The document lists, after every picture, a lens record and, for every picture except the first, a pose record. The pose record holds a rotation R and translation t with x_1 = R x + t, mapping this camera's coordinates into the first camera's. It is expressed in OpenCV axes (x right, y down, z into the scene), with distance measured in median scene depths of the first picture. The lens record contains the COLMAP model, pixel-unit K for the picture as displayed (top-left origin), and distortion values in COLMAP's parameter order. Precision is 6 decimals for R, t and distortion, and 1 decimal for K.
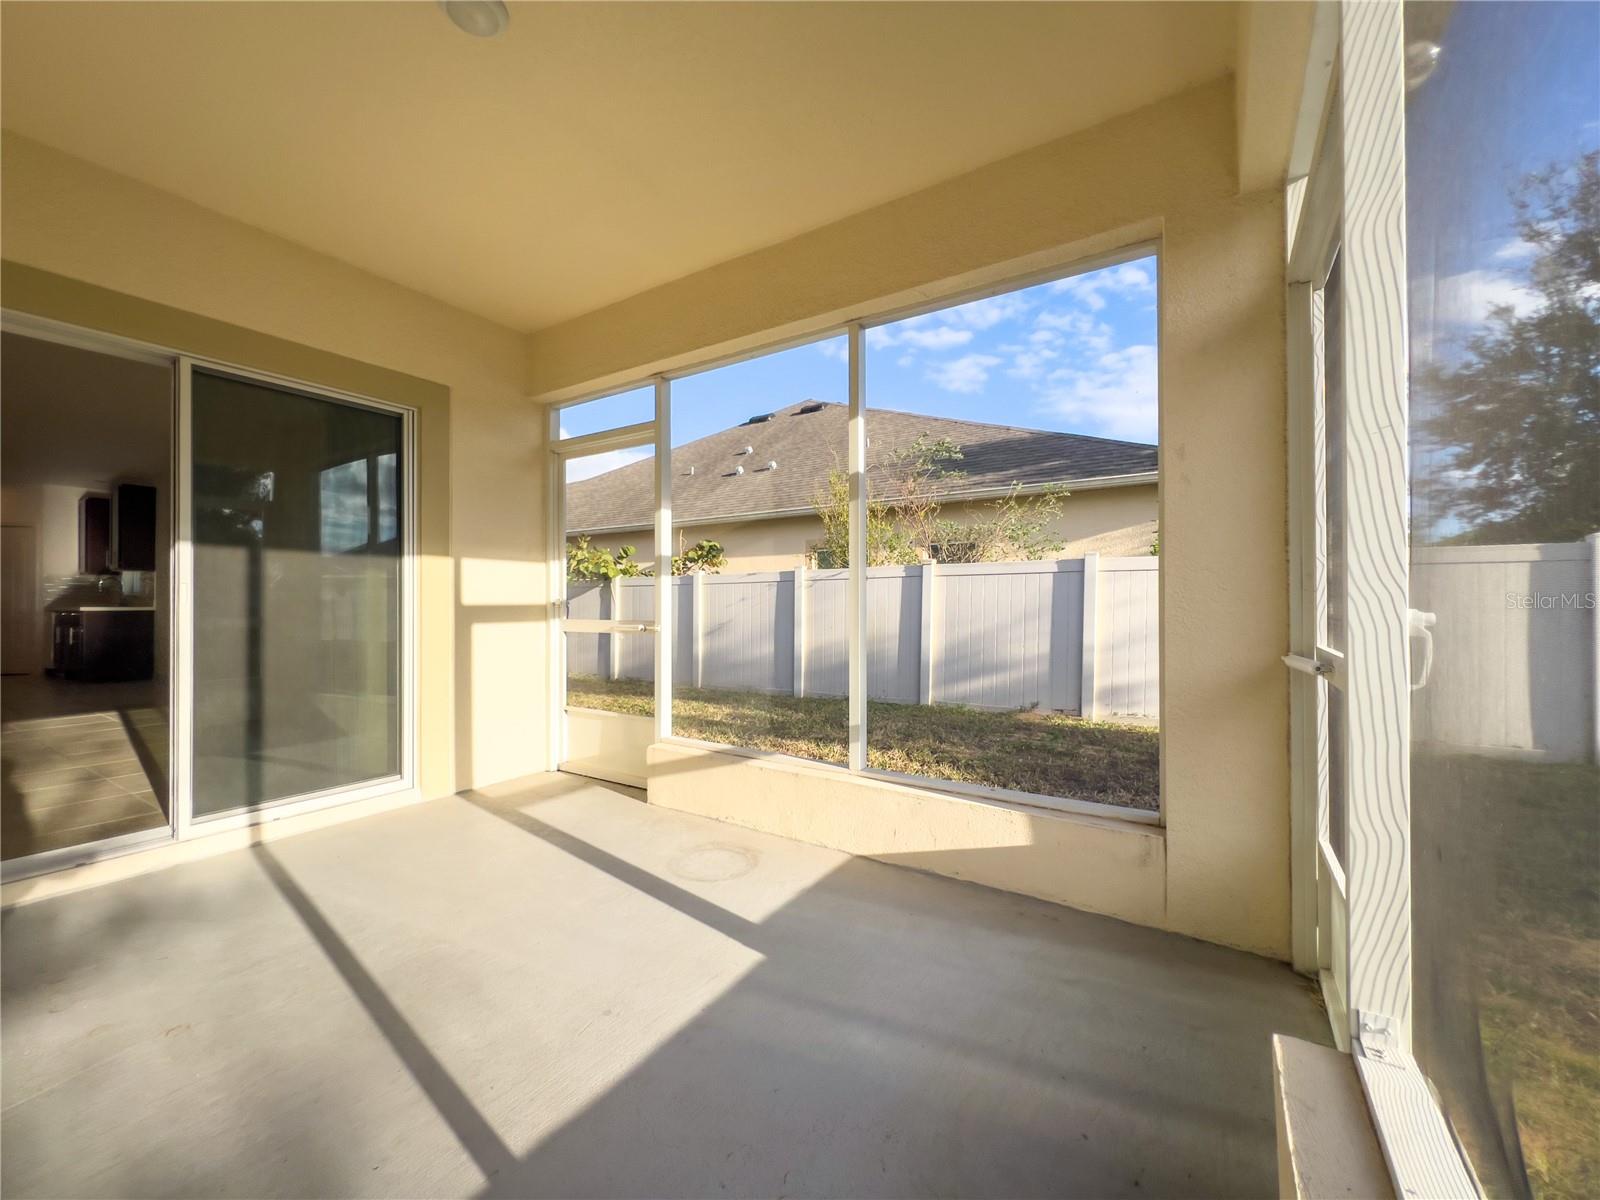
lens RADIAL K [[649.6, 0, 807.7], [0, 649.6, 597.5], [0, 0, 1]] dist [-0.002762, 0.001157]
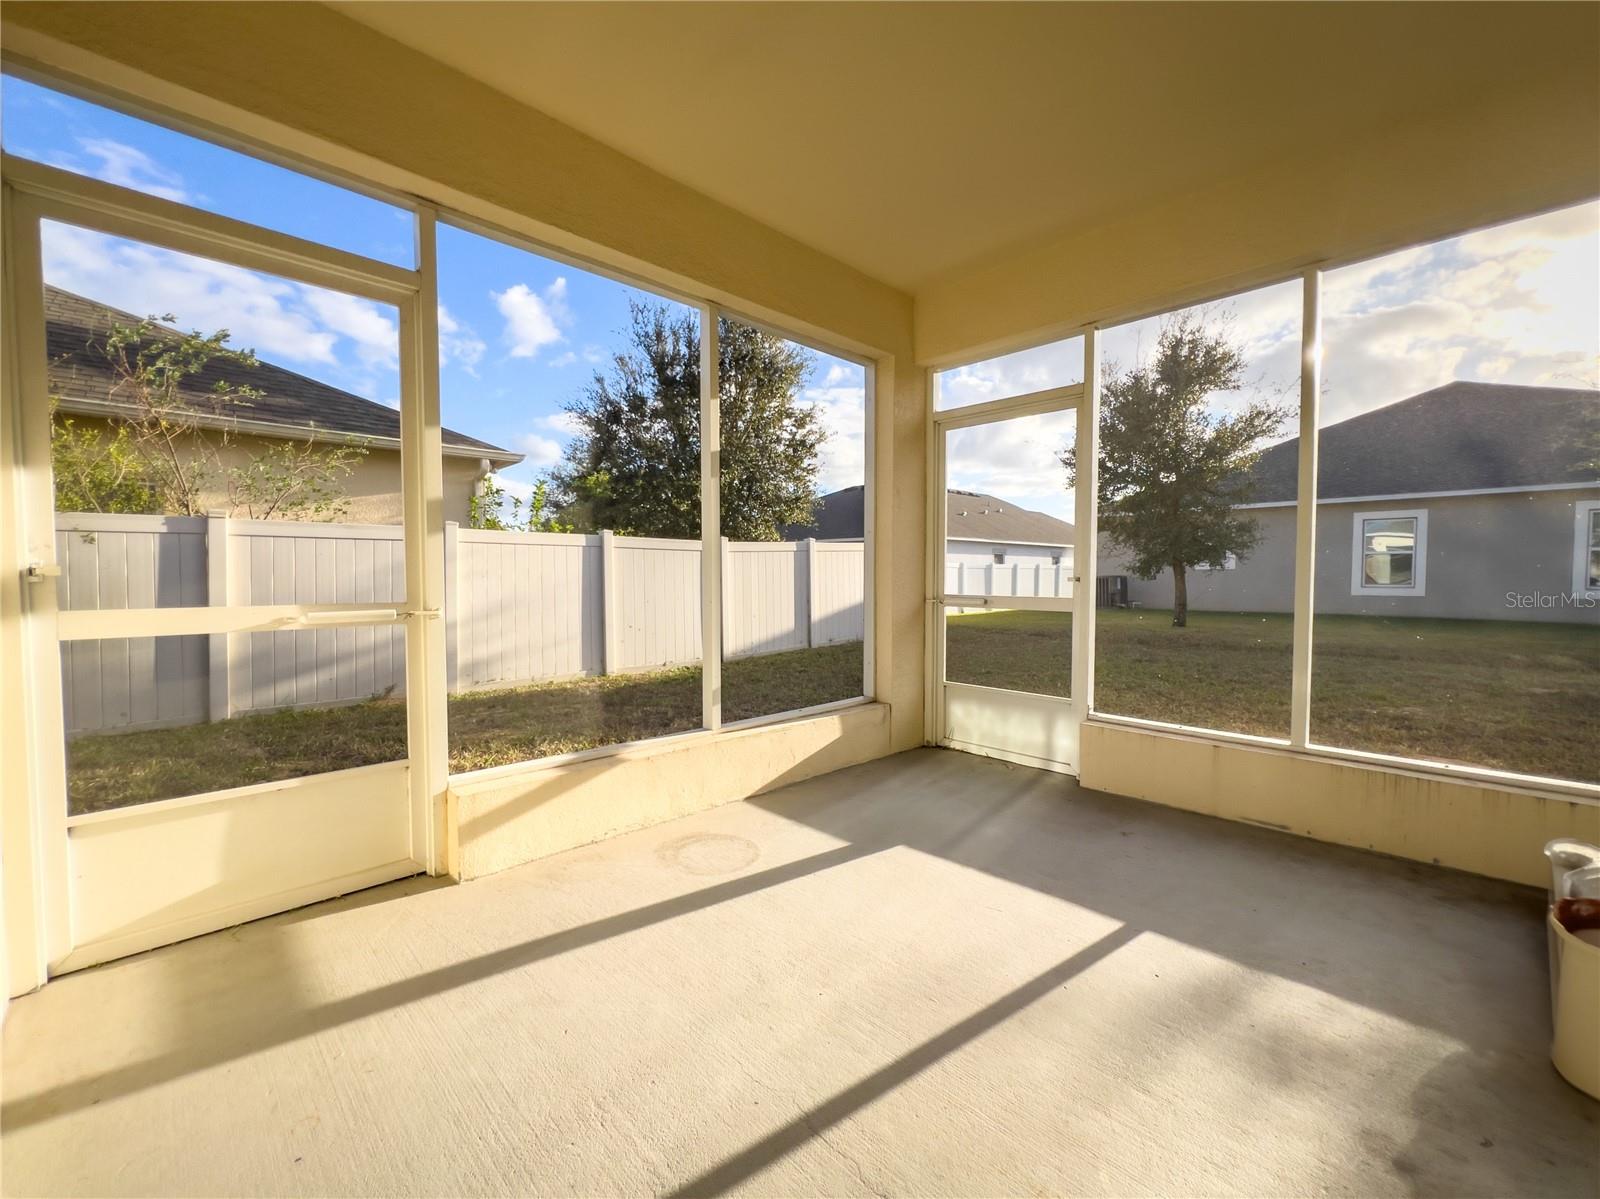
lens RADIAL K [[649.6, 0, 806.7], [0, 649.6, 595.1], [0, 0, 1]] dist [-0.002762, 0.001157]
pose [[0.217842, -0.030056, 0.975521, -0.827997], [-0.009593, 0.999411, 0.032934, 0.006069], [-0.975937, -0.016533, 0.217425, 0.552677]]
